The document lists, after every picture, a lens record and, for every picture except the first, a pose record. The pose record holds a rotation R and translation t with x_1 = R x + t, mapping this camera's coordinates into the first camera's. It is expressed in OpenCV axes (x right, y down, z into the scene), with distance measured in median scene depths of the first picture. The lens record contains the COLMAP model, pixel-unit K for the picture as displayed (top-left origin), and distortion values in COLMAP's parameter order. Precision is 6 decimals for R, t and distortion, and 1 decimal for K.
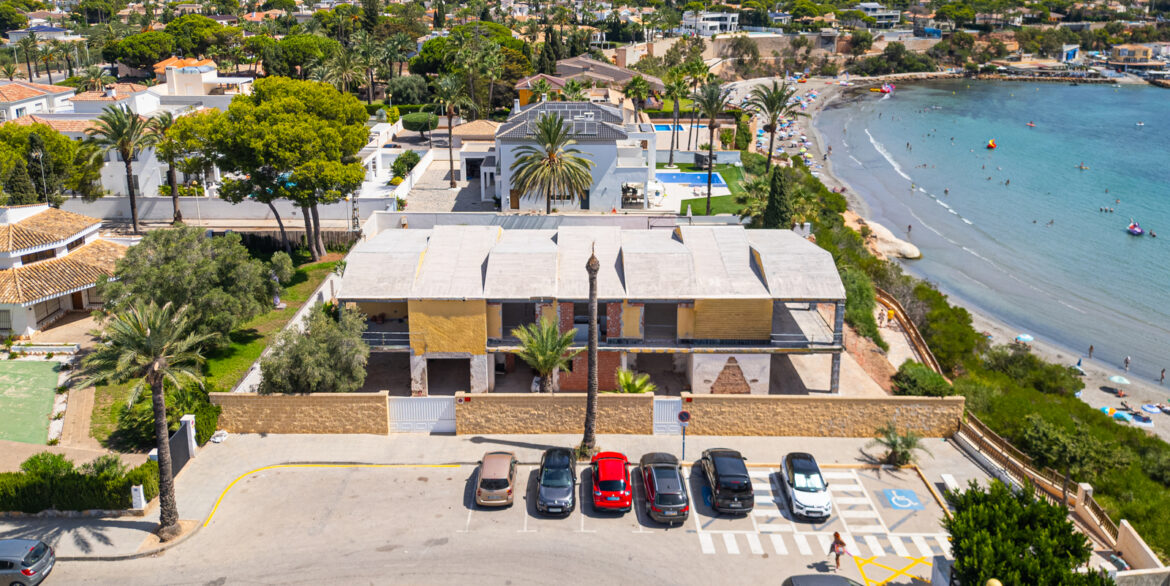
lens RADIAL K [[853.9, 0, 576.4], [0, 853.9, 180.3], [0, 0, 1]] dist [0.059228, -0.076212]
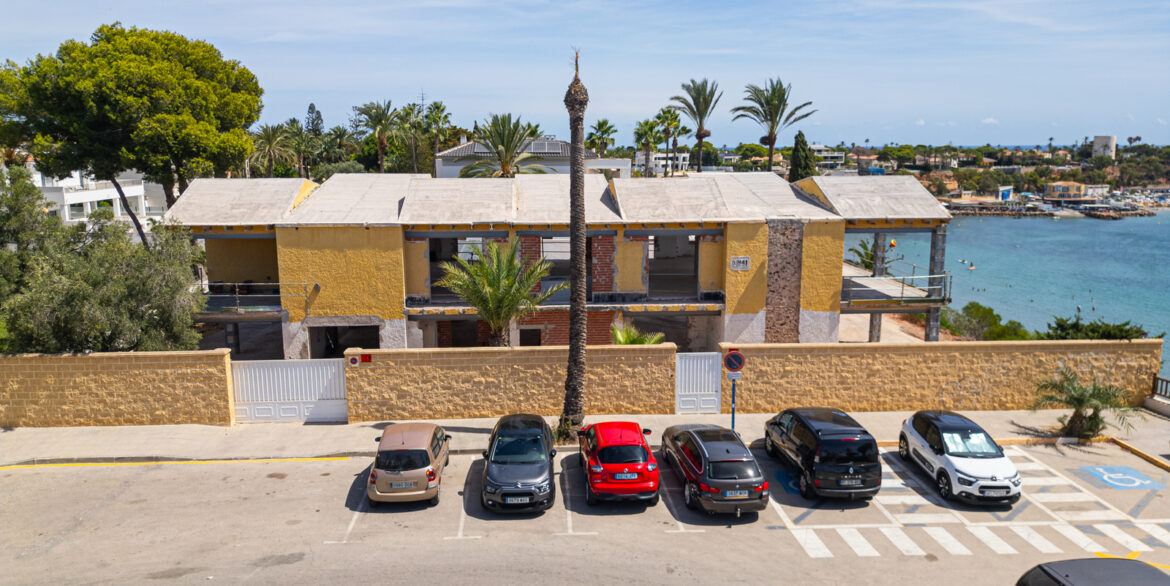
lens RADIAL K [[824.3, 0, 585.0], [0, 824.3, 293.0], [0, 0, 1]] dist [0.045815, -0.043859]
pose [[0.997664, -0.013070, 0.067050, -0.012677], [0.017246, 0.997922, -0.062085, 0.232204], [-0.066099, 0.063096, 0.995816, 0.389009]]
